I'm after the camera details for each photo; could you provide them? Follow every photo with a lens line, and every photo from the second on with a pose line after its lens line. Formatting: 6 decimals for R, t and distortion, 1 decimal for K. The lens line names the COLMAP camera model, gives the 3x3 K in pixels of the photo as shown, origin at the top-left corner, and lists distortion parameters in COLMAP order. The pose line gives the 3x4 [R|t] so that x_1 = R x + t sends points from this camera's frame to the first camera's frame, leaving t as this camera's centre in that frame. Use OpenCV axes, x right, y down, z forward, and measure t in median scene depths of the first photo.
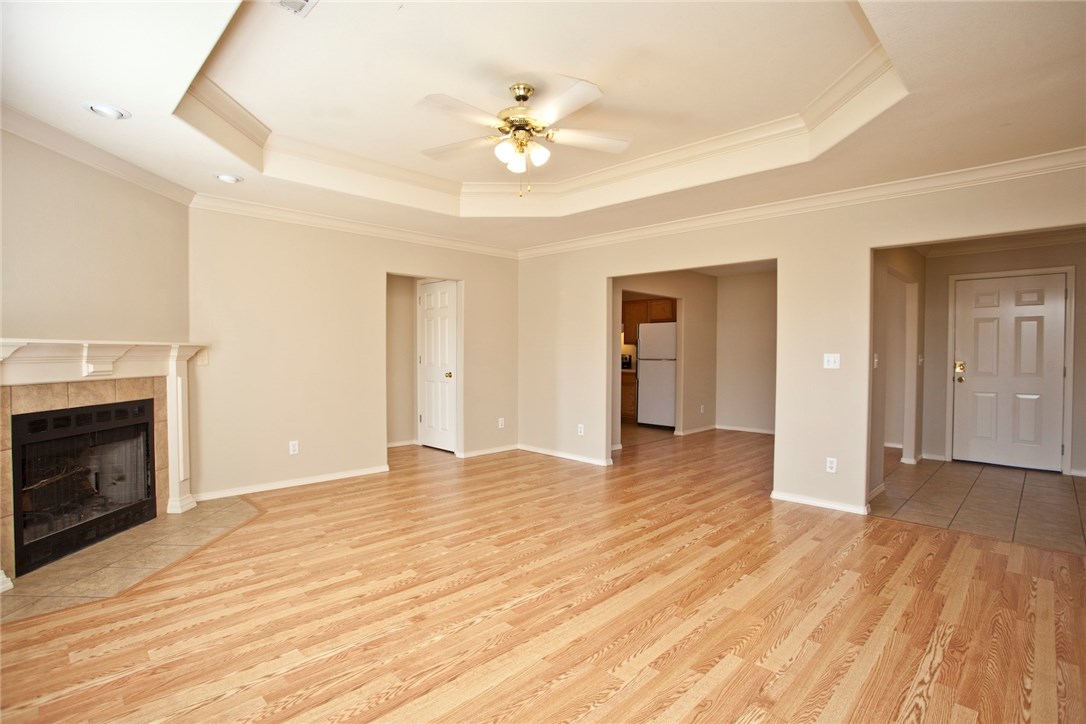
lens RADIAL K [[527.9, 0, 547.5], [0, 527.9, 362.8], [0, 0, 1]] dist [-0.074177, 0.031250]
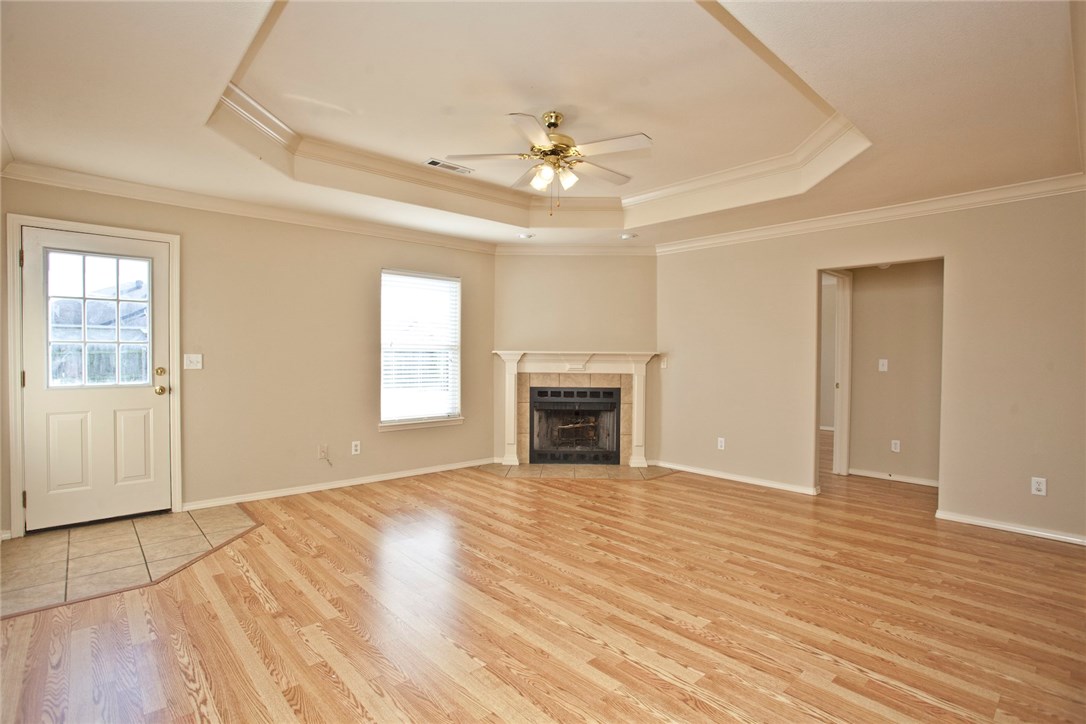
lens RADIAL K [[527.9, 0, 547.5], [0, 527.9, 362.8], [0, 0, 1]] dist [-0.074177, 0.031250]
pose [[-0.051813, 0.010176, -0.998605, 0.842484], [-0.028866, 0.999515, 0.011683, -0.018908], [0.998240, 0.029431, -0.051494, 0.854006]]
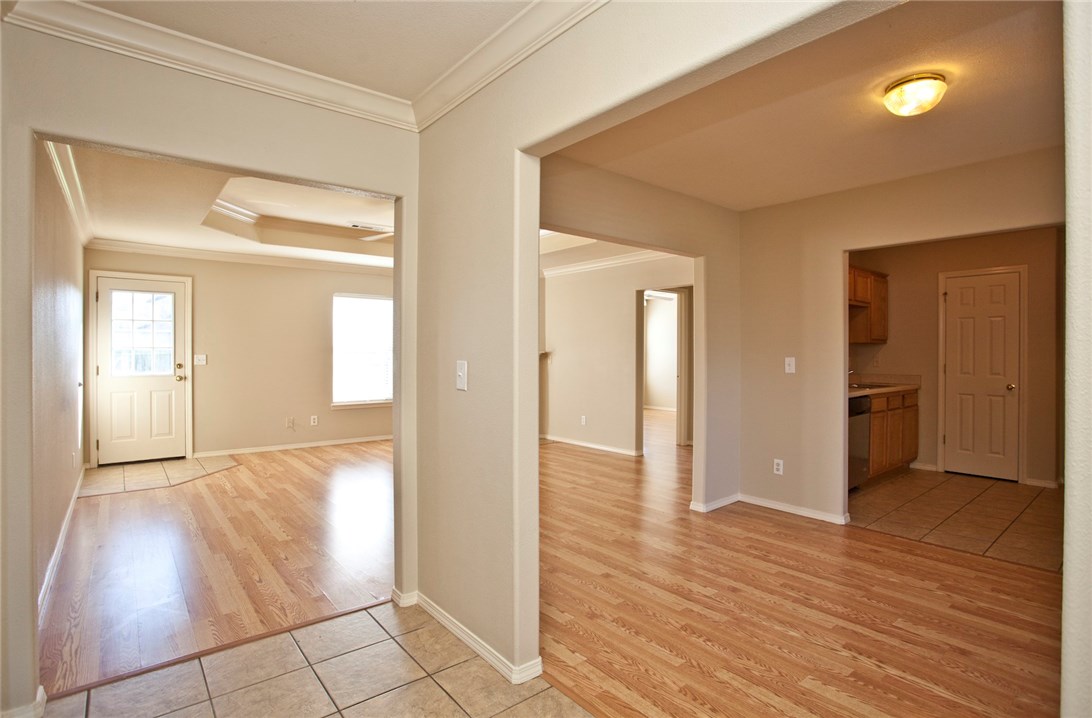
lens RADIAL K [[540.2, 0, 547.4], [0, 540.2, 353.4], [0, 0, 1]] dist [-0.073619, 0.033074]
pose [[-0.104809, -0.003301, -0.994487, 1.360956], [-0.023567, 0.999722, -0.000835, -0.032459], [0.994213, 0.023349, -0.104857, 1.333500]]
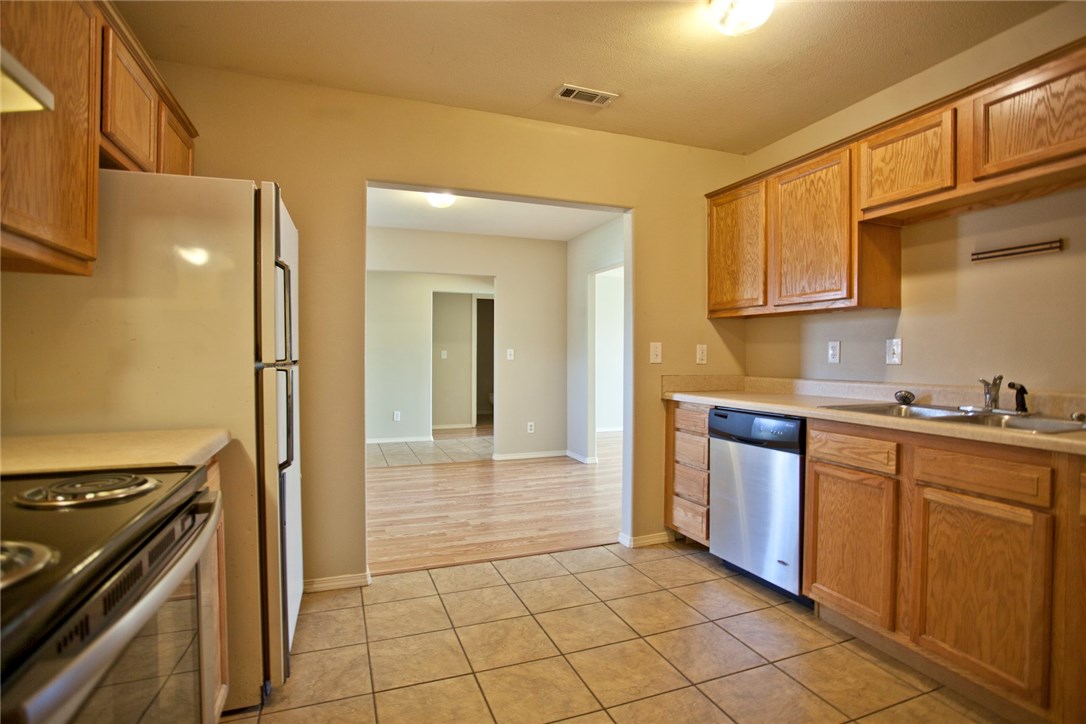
lens RADIAL K [[537.7, 0, 543.0], [0, 537.7, 362.0], [0, 0, 1]] dist [-0.076269, 0.035310]
pose [[-0.910045, -0.013494, 0.414290, 0.007229], [-0.000939, 0.999535, 0.030493, -0.032967], [-0.414508, 0.027361, -0.909634, 2.669272]]
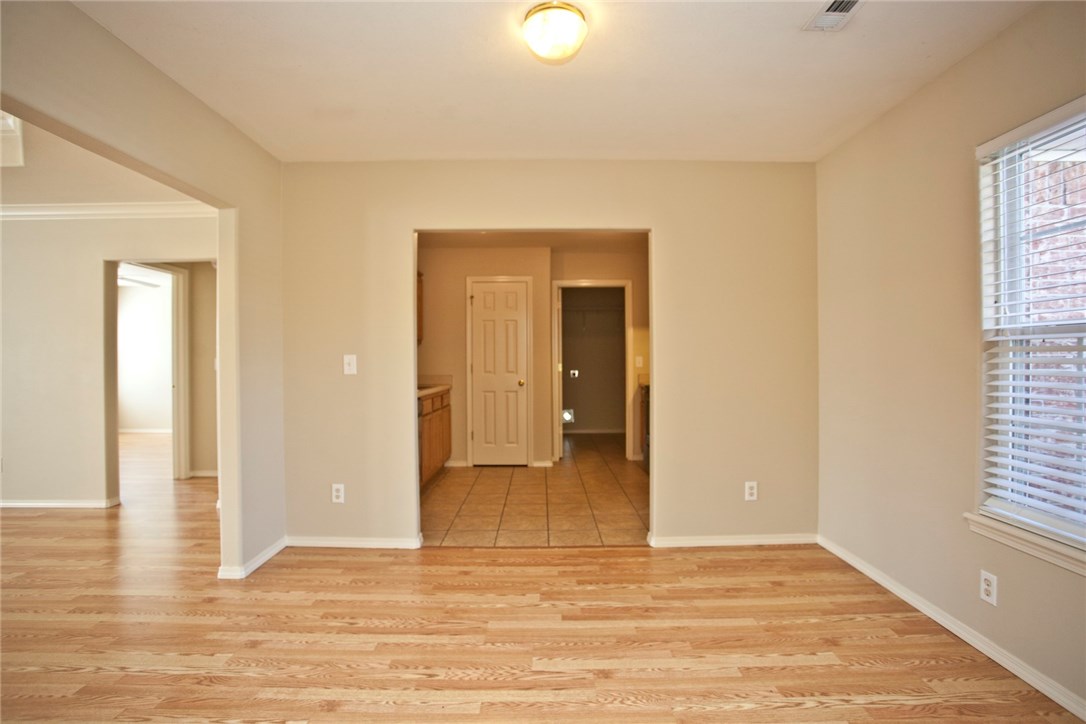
lens RADIAL K [[537.7, 0, 543.0], [0, 537.7, 362.0], [0, 0, 1]] dist [-0.076269, 0.035310]
pose [[0.701216, -0.006287, -0.712921, 1.057204], [-0.005541, 0.999883, -0.014267, -0.013653], [0.712928, 0.013954, 0.701099, 1.325874]]
